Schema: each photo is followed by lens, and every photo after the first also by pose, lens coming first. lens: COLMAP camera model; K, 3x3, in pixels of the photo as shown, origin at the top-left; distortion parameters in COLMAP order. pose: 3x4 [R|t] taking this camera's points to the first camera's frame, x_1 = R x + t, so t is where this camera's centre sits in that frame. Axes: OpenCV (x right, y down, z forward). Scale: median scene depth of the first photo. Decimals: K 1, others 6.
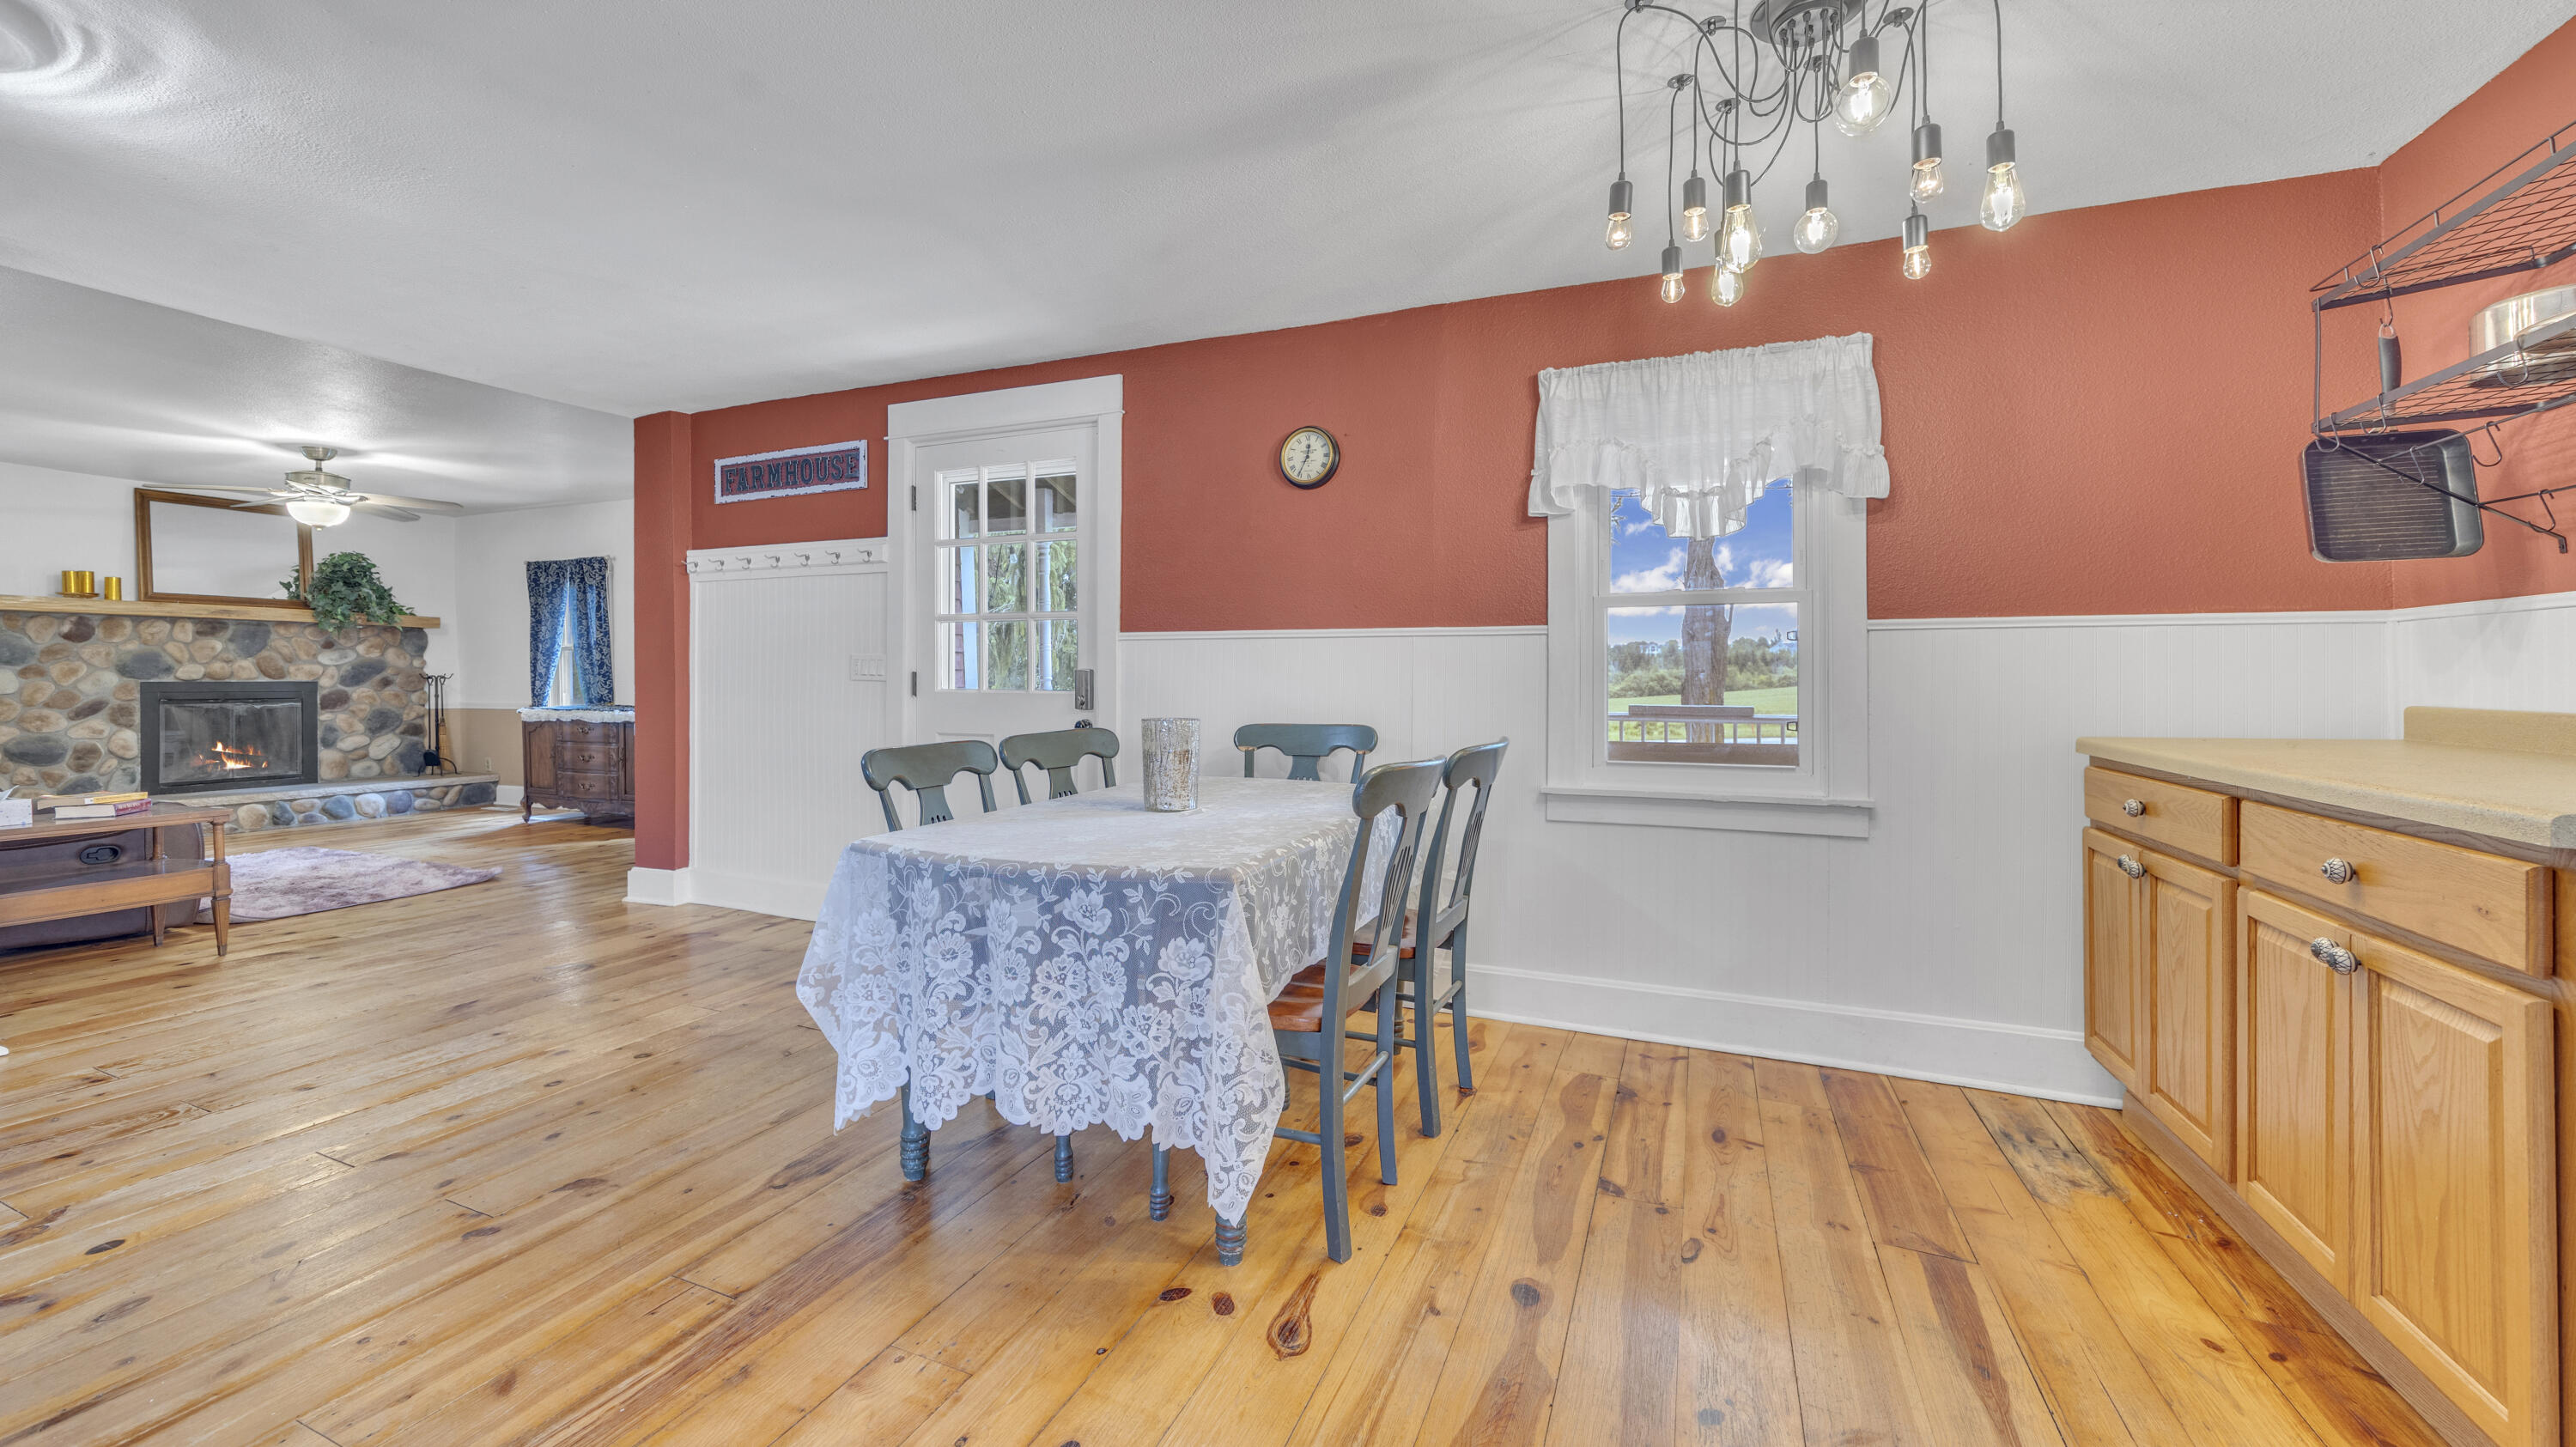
lens RADIAL K [[990.8, 0, 1260.3], [0, 990.8, 674.1], [0, 0, 1]] dist [-0.001756, -0.000221]
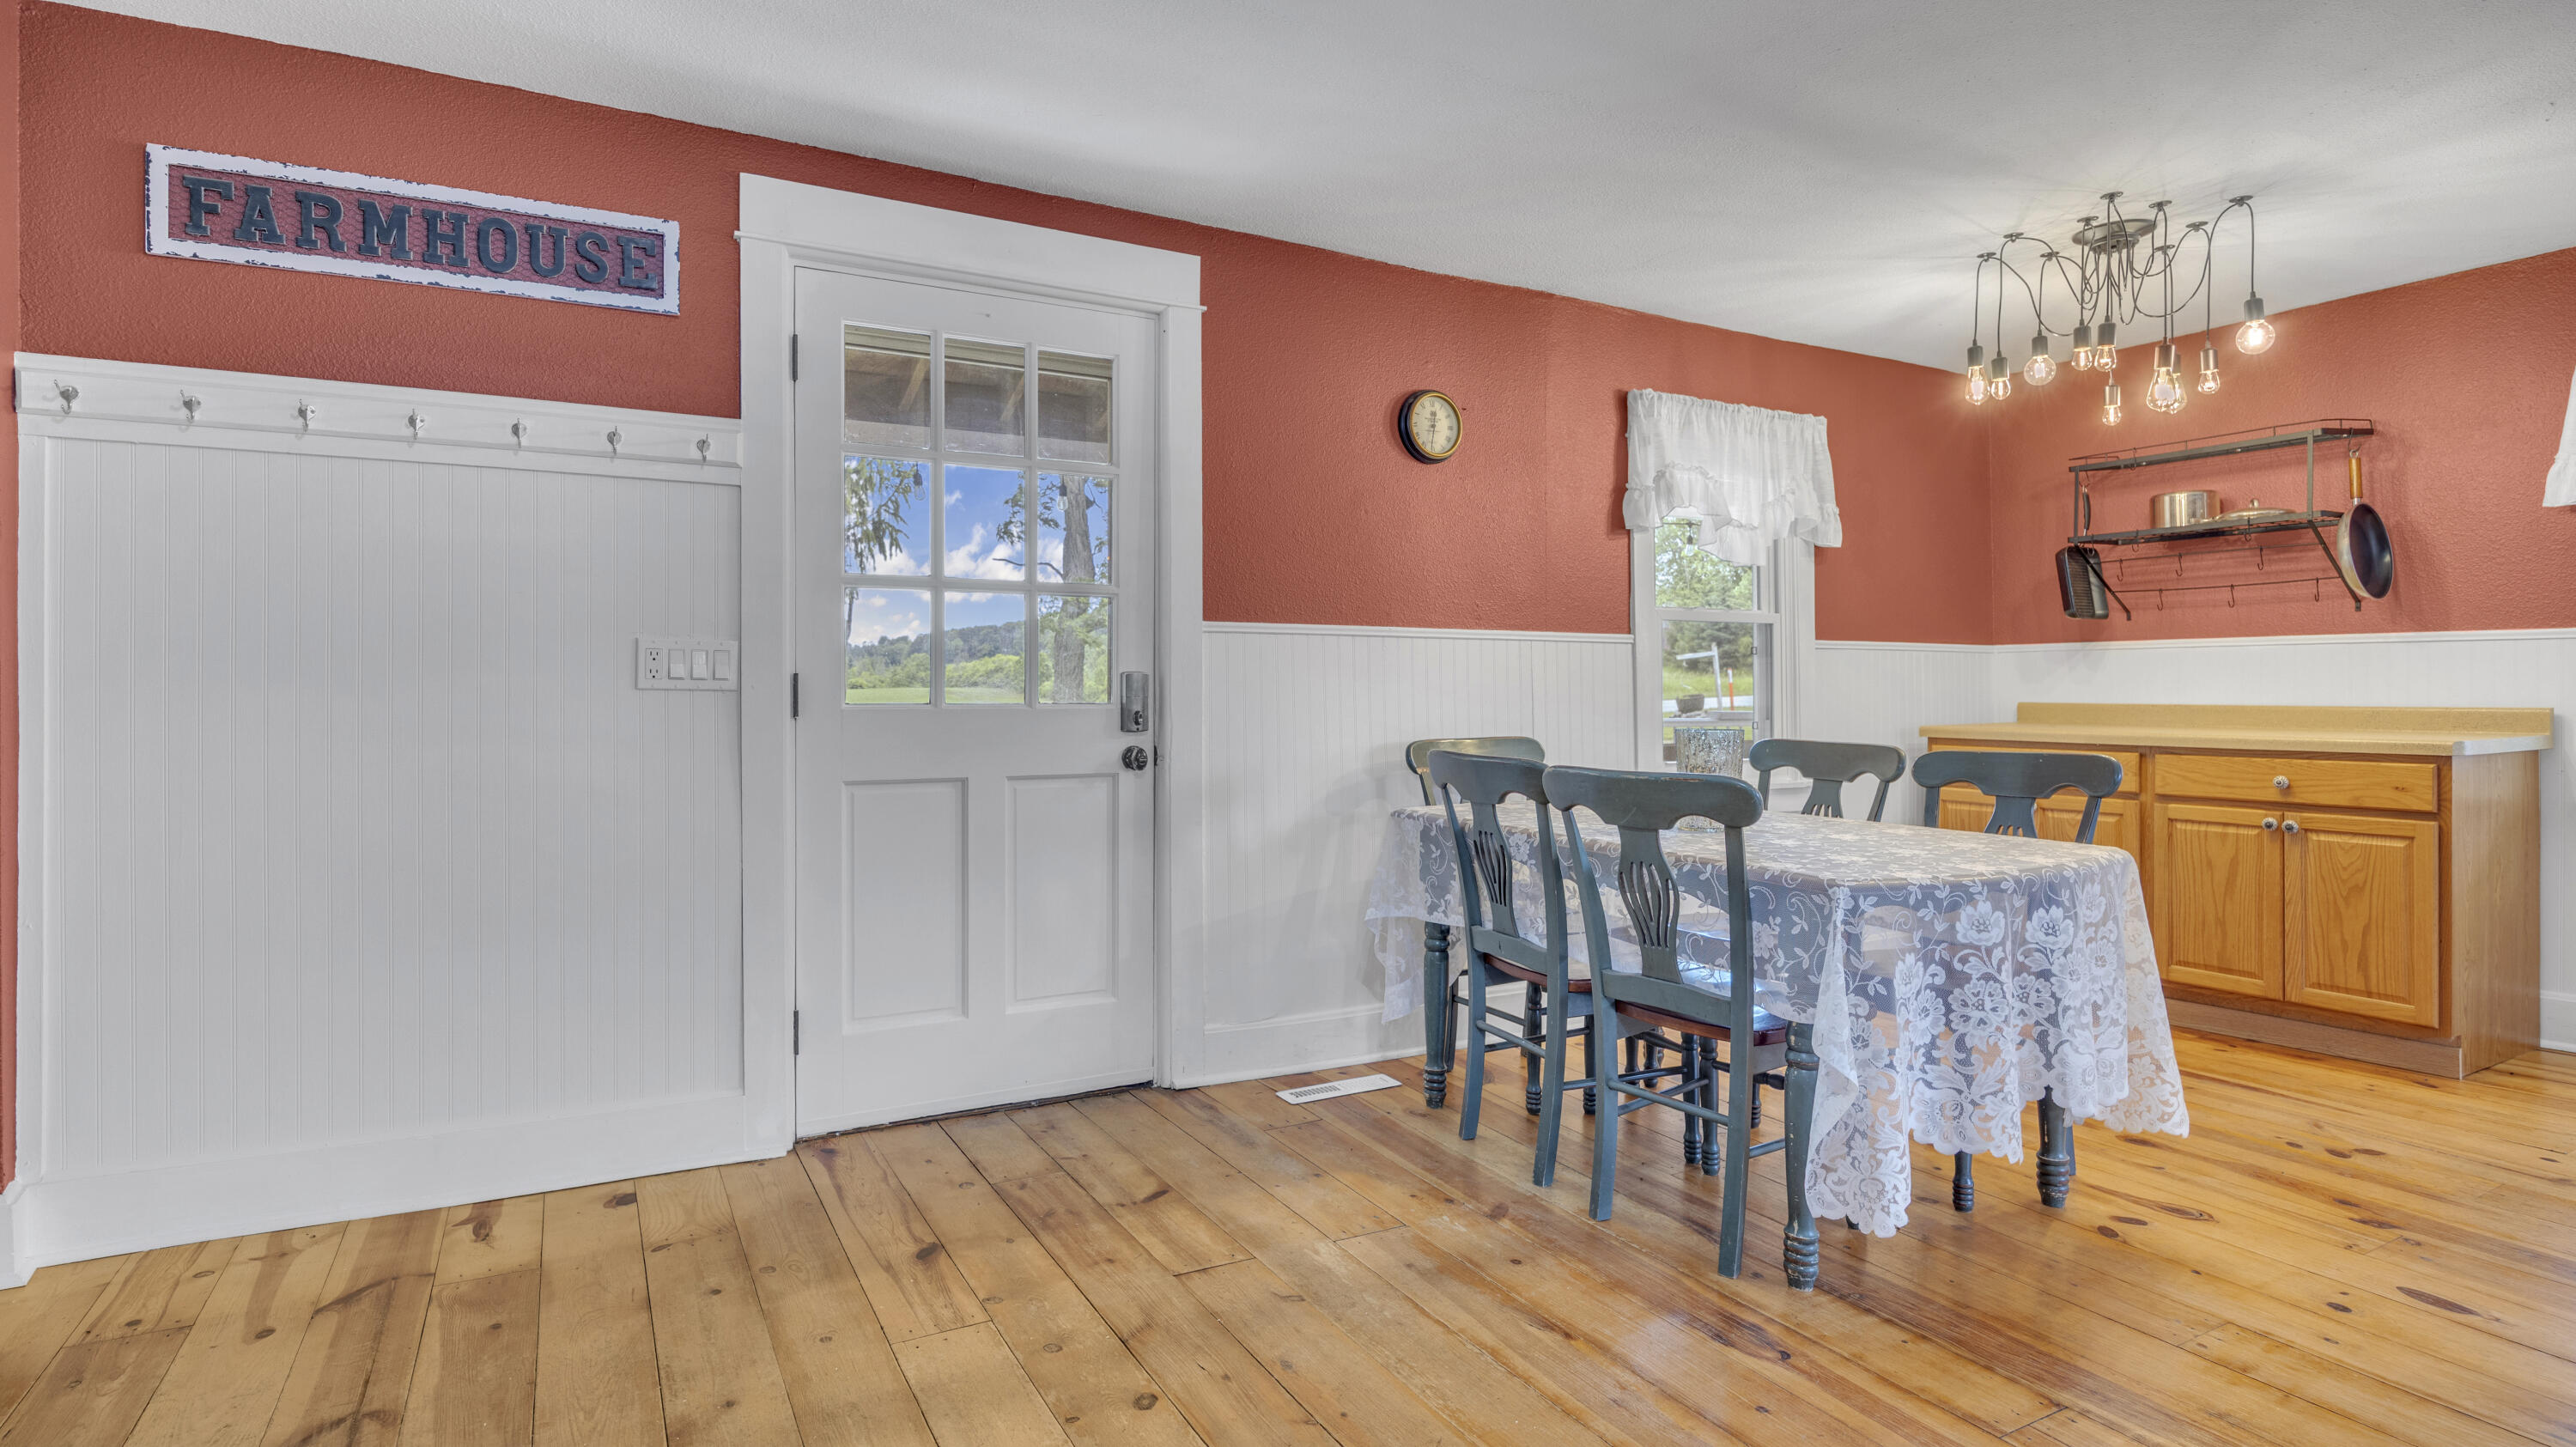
lens RADIAL K [[1289.0, 0, 1272.7], [0, 1289.0, 683.1], [0, 0, 1]] dist [-0.003857, -0.000113]
pose [[0.612762, 0.002289, 0.790264, -0.747272], [-0.000897, 0.999997, -0.002201, 0.003816], [-0.790267, 0.000640, 0.612763, 0.351997]]
